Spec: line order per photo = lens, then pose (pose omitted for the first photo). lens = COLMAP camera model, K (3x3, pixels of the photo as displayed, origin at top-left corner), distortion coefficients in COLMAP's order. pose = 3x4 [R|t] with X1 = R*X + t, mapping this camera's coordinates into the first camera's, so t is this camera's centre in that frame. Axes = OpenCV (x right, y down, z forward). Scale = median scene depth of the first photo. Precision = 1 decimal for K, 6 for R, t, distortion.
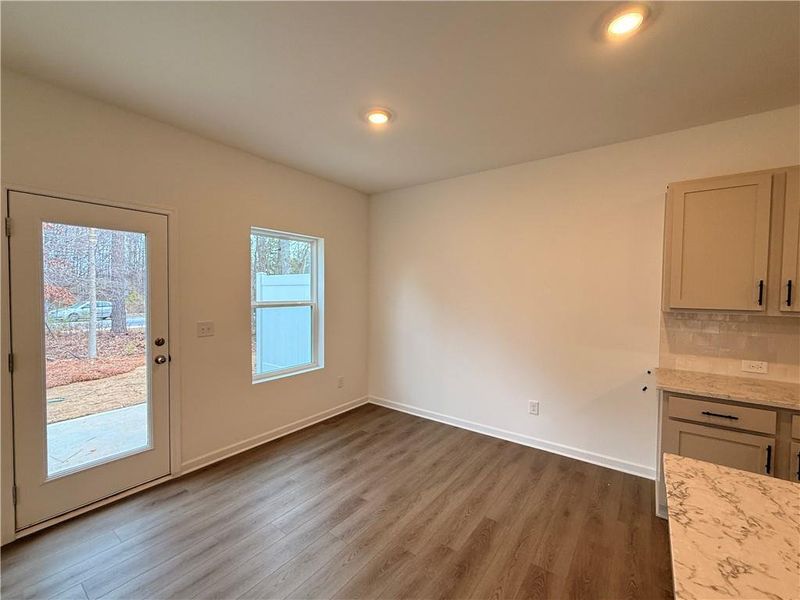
lens RADIAL K [[339.3, 0, 403.0], [0, 339.3, 298.3], [0, 0, 1]] dist [0.008849, -0.002738]
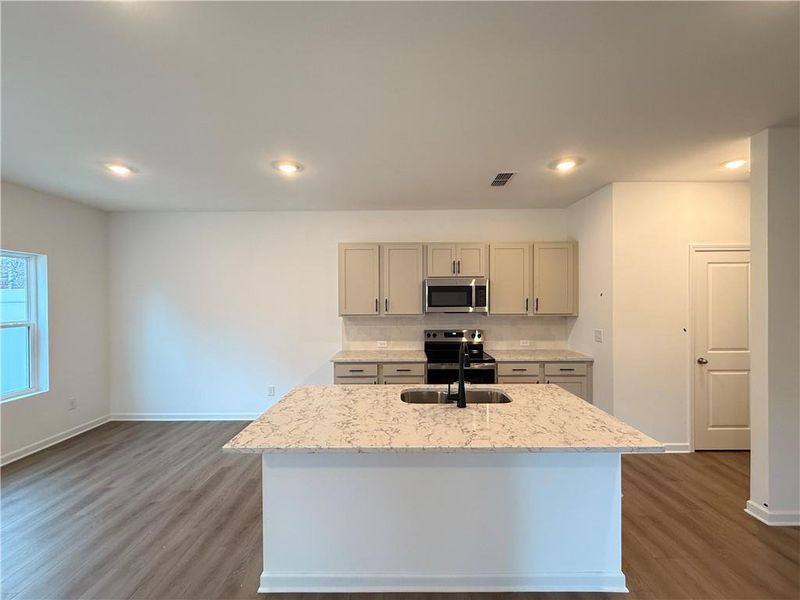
lens RADIAL K [[339.3, 0, 401.9], [0, 339.3, 299.4], [0, 0, 1]] dist [0.008849, -0.002738]
pose [[0.813621, -0.015694, 0.581184, 0.029823], [0.027733, 0.999545, -0.011833, -0.018758], [-0.580734, 0.025746, 0.813686, -0.528606]]
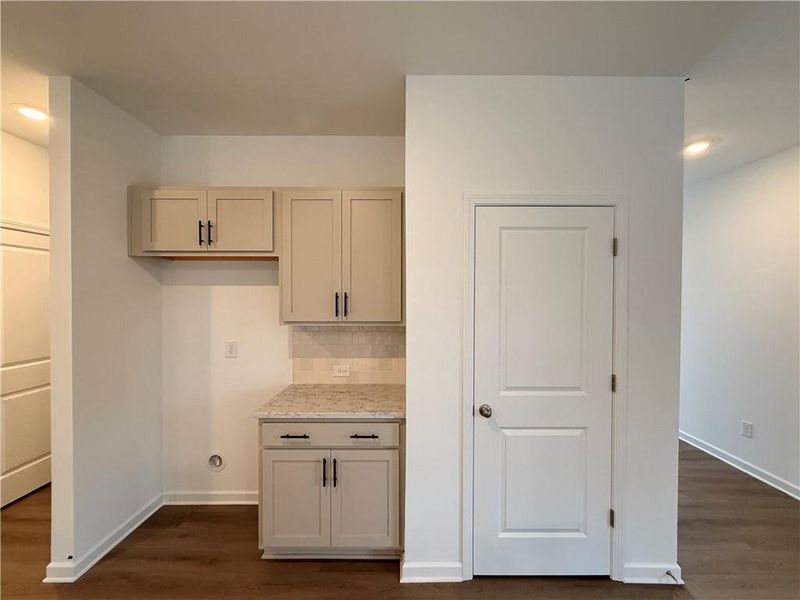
lens RADIAL K [[339.3, 0, 404.3], [0, 339.3, 304.8], [0, 0, 1]] dist [0.008849, -0.002738]
pose [[-0.601126, -0.019270, 0.798922, 0.362566], [0.010900, 0.999419, 0.032307, 0.004137], [-0.799080, 0.028129, -0.600566, -0.480370]]
